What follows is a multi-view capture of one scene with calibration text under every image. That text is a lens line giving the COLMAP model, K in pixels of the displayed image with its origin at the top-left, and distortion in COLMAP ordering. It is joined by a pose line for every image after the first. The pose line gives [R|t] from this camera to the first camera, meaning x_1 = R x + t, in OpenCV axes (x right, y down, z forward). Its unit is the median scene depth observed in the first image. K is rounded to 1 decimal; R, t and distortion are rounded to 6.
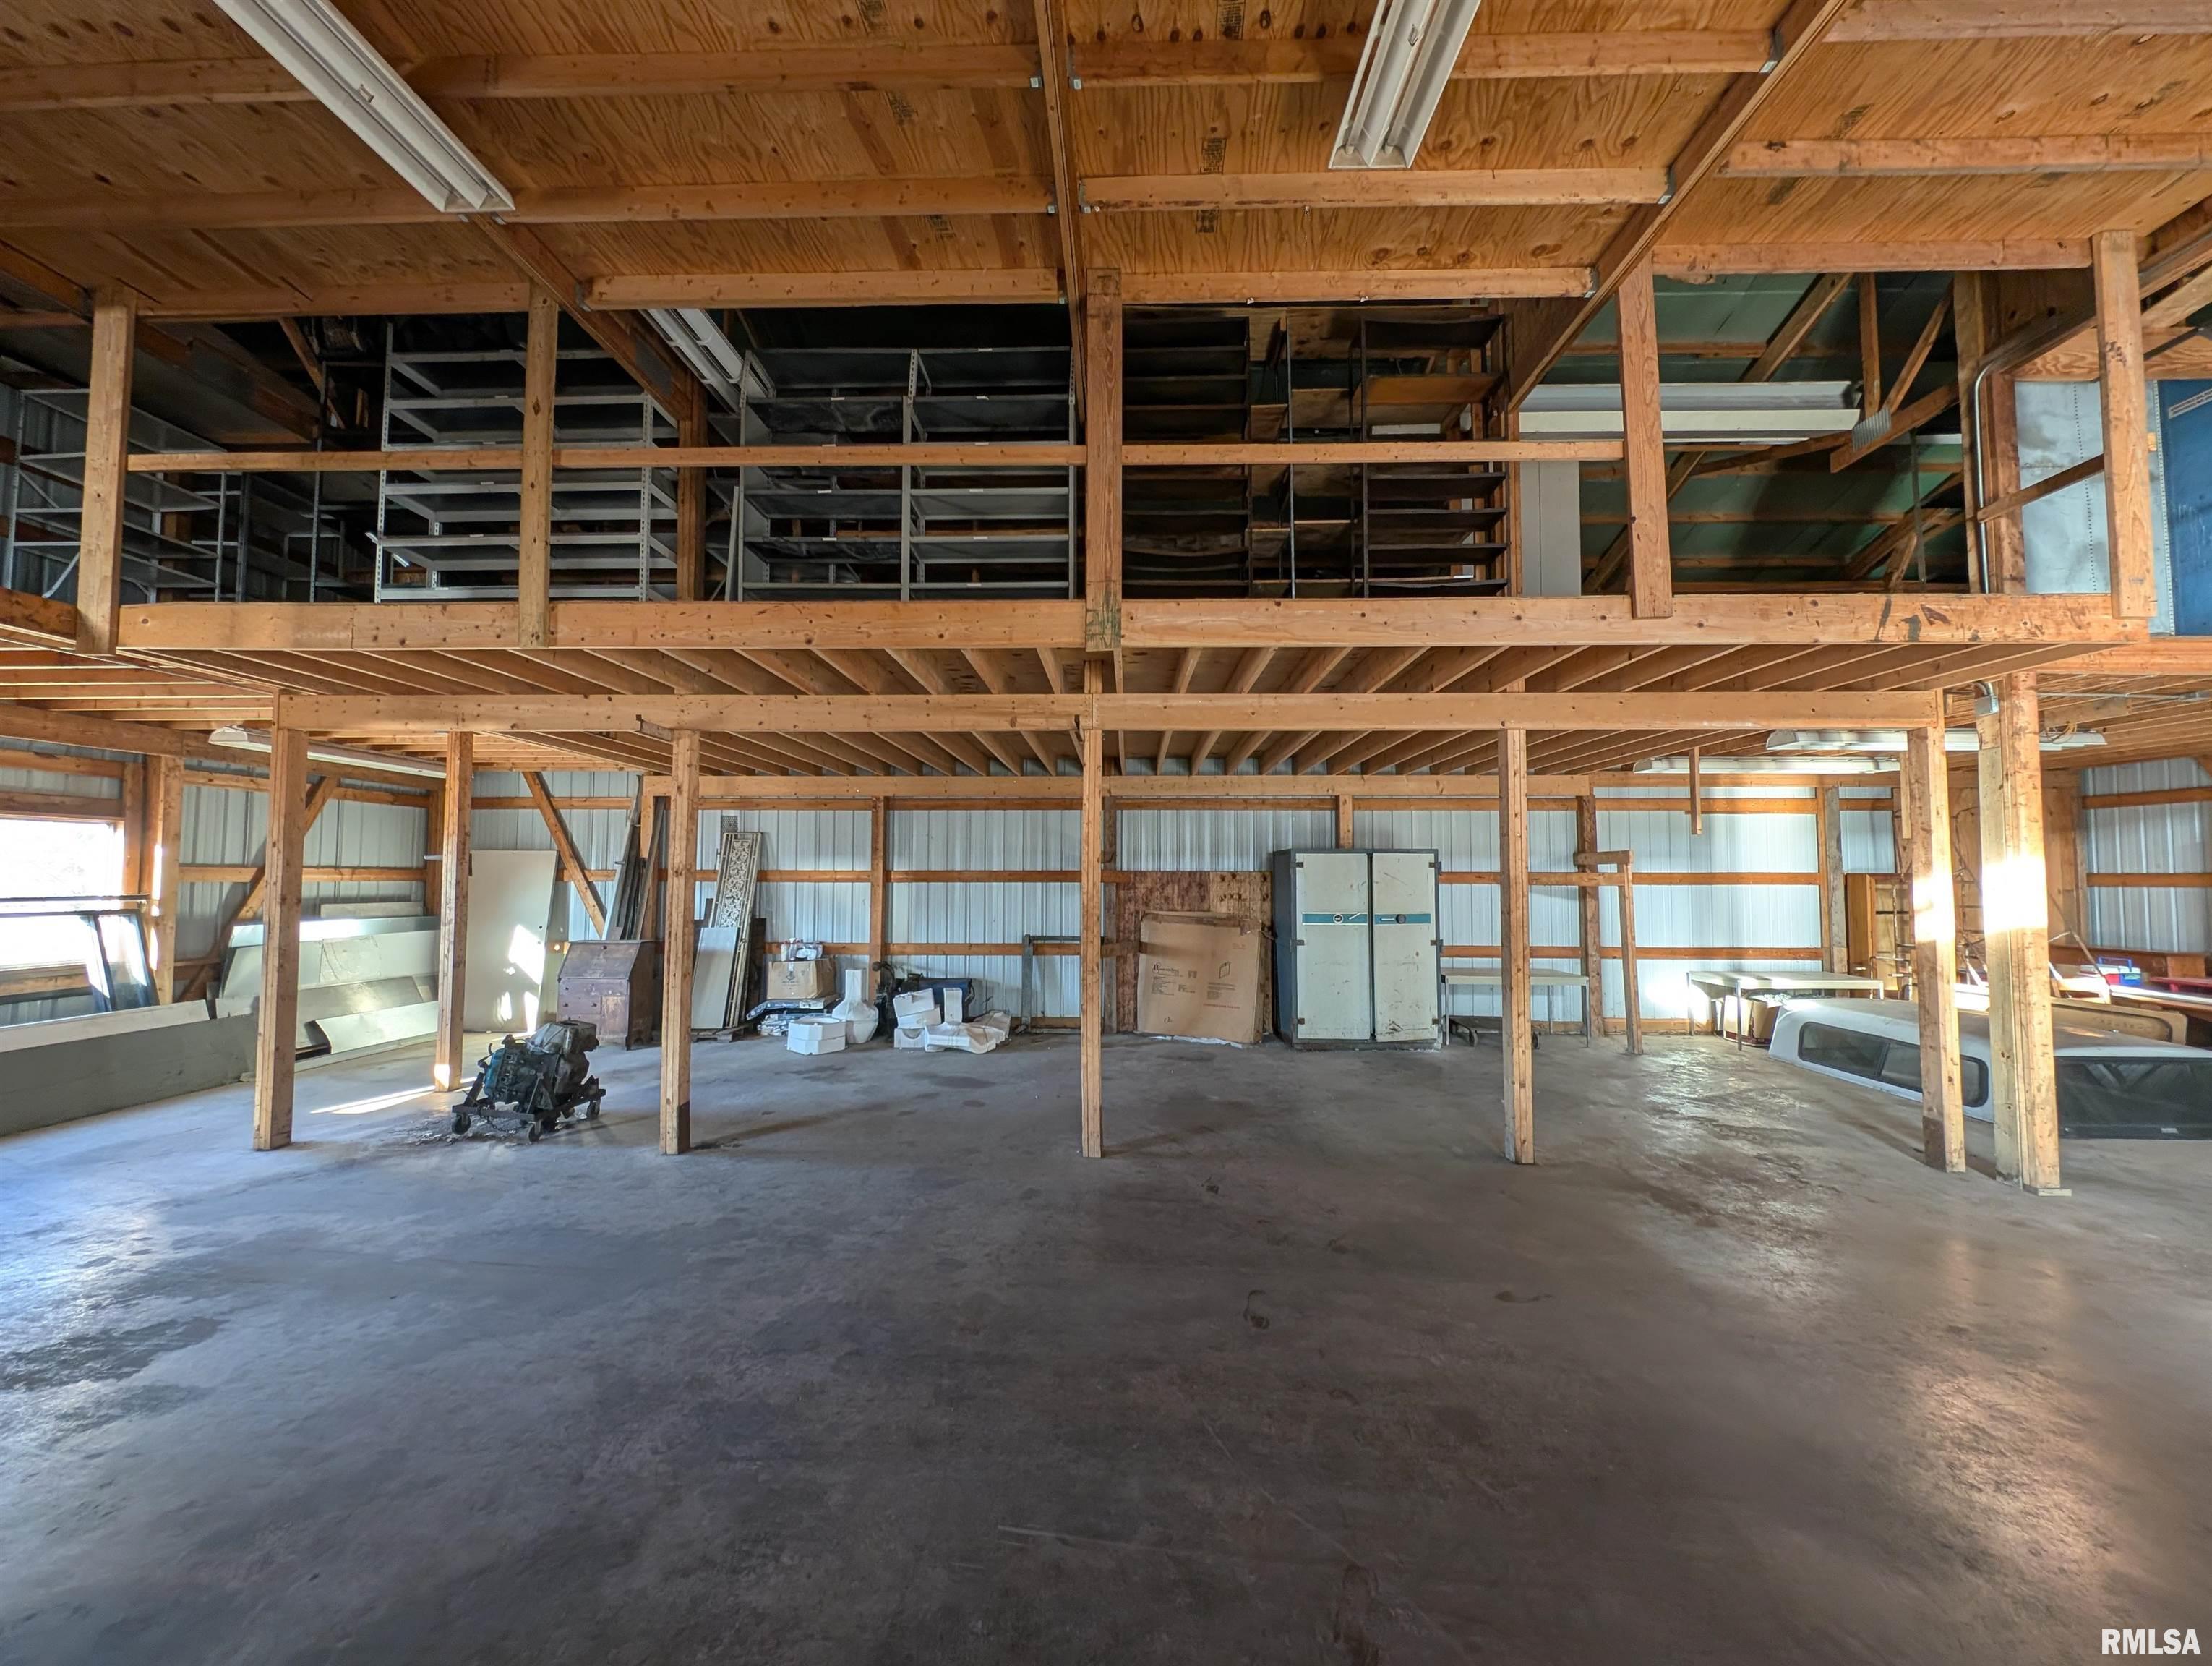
lens RADIAL K [[820.9, 0, 1117.8], [0, 820.9, 838.5], [0, 0, 1]] dist [0.001735, 0.000024]
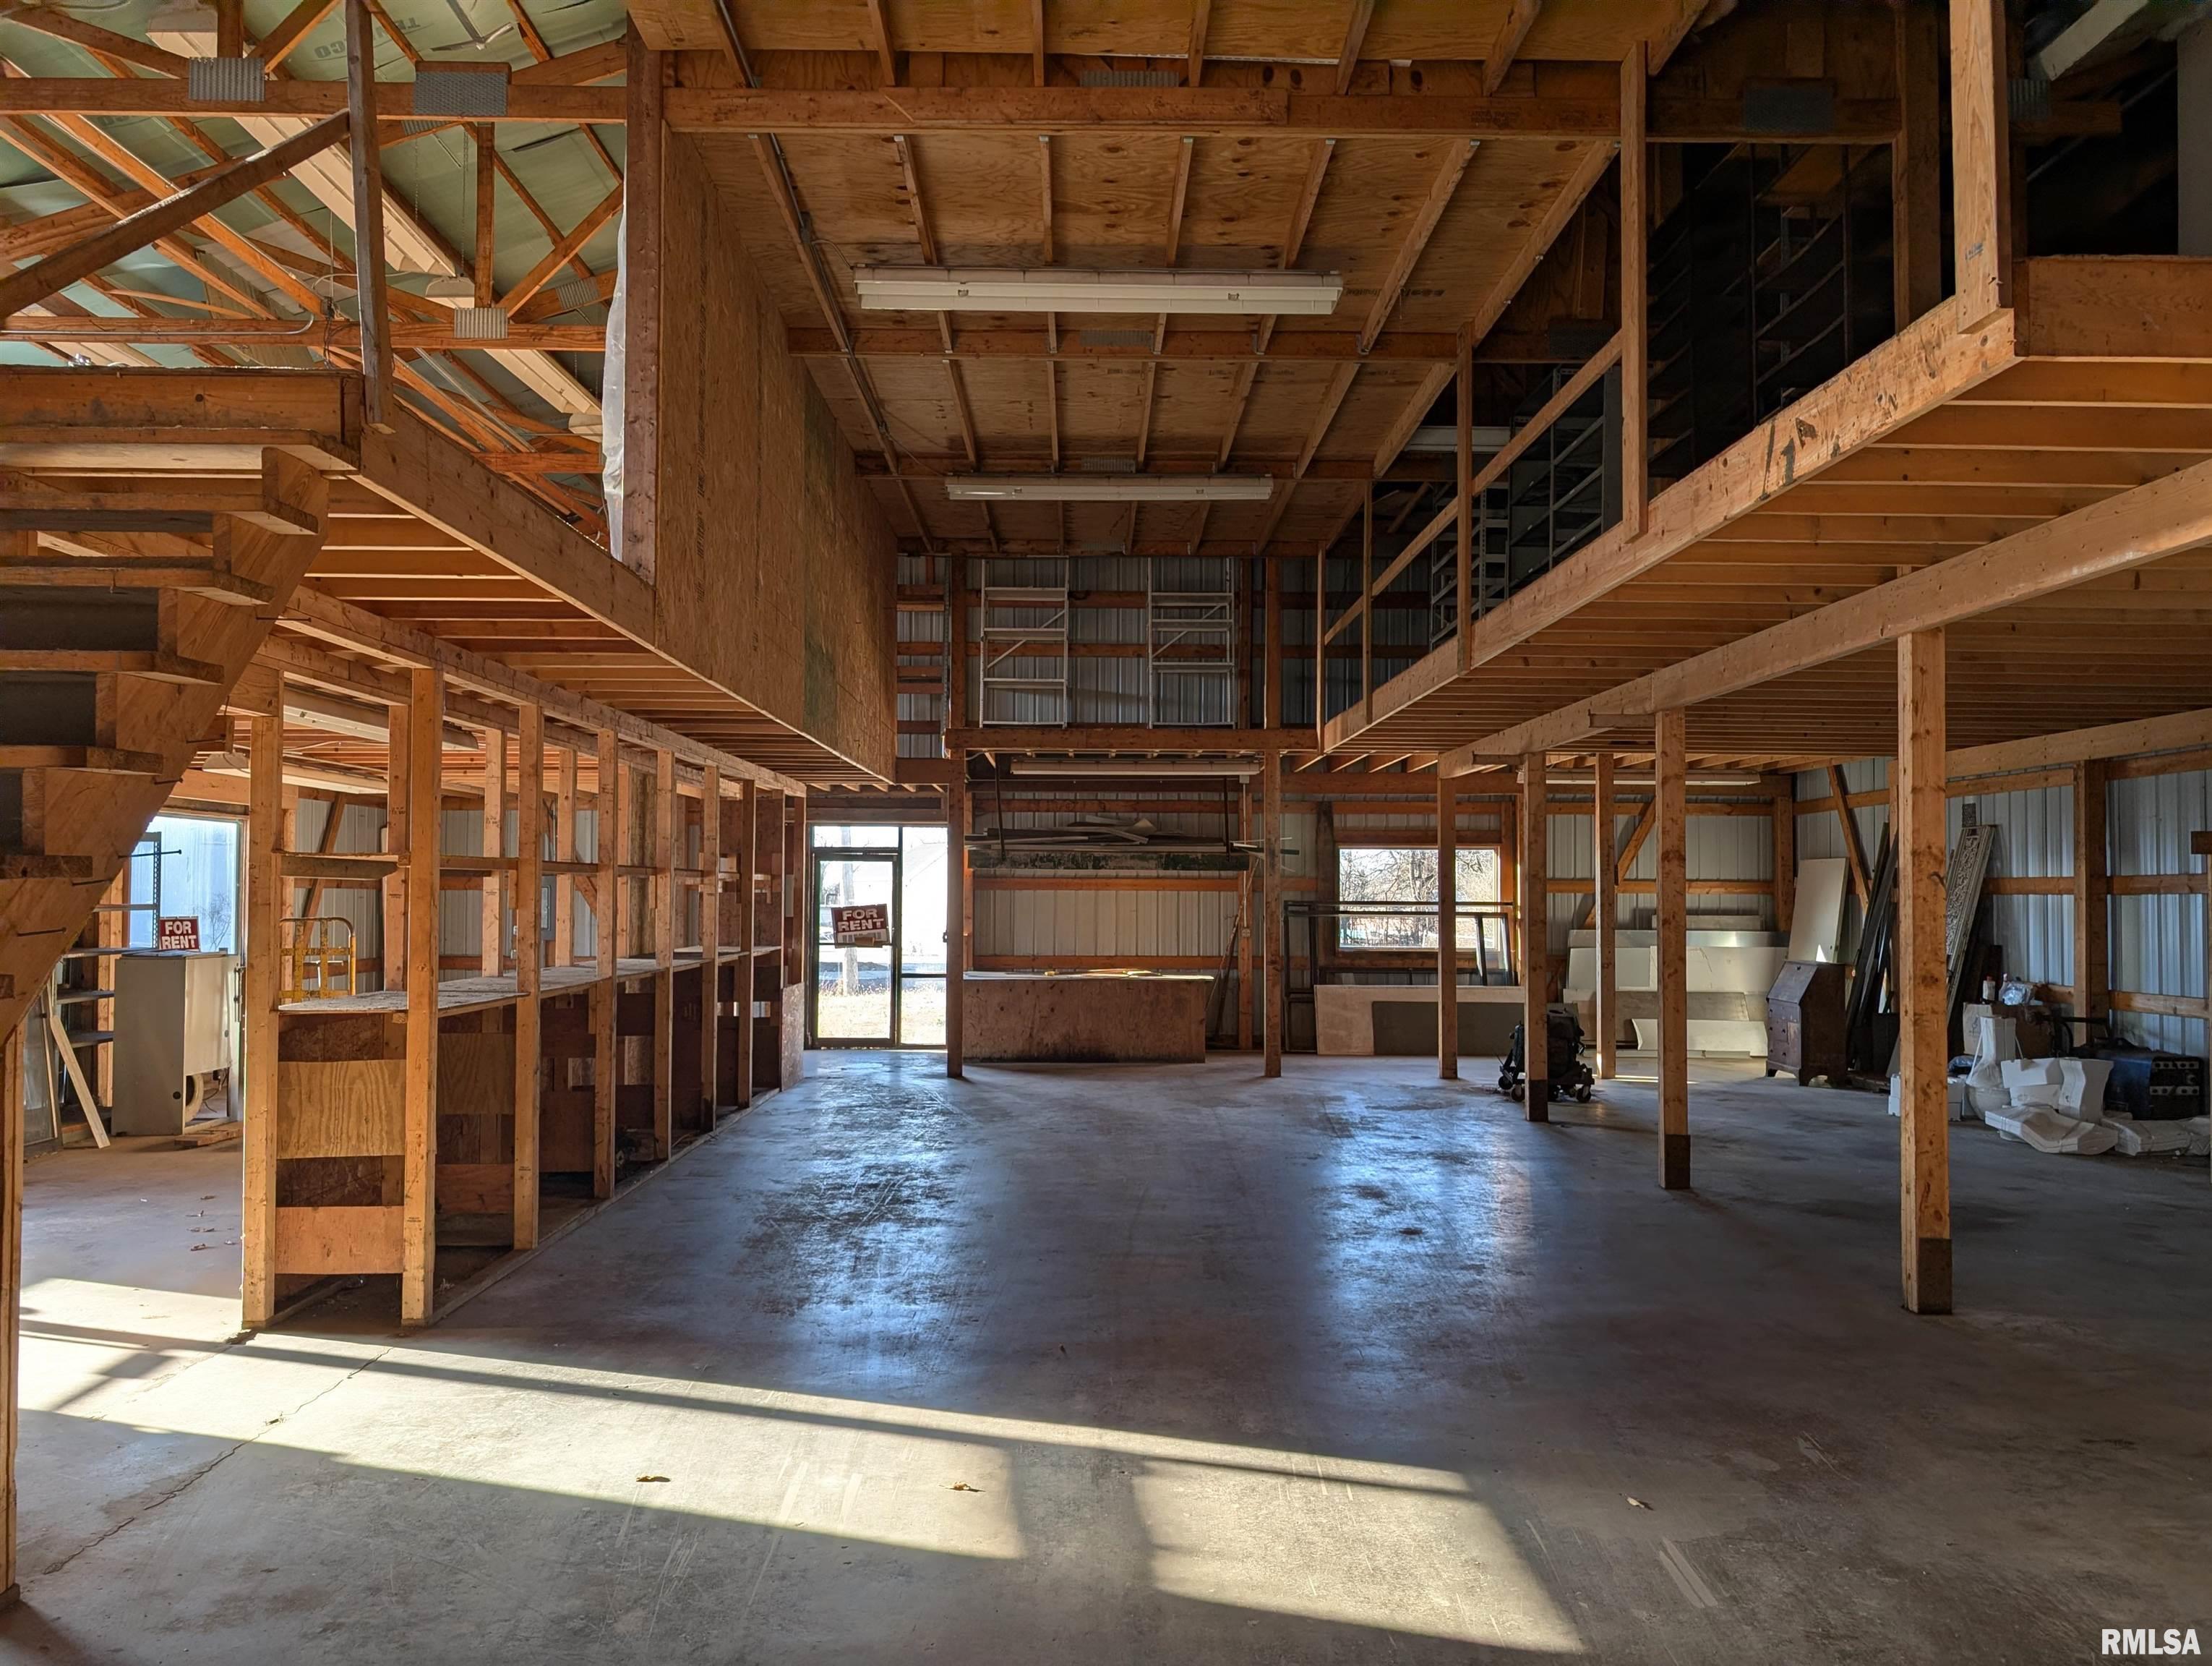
lens RADIAL K [[1541.4, 0, 1103.4], [0, 1541.4, 827.1], [0, 0, 1]] dist [0.025072, -0.004872]
pose [[0.034877, -0.048513, -0.998213, 1.172608], [0.045137, 0.997878, -0.046920, 0.031266], [0.998372, -0.043420, 0.036992, 0.231358]]
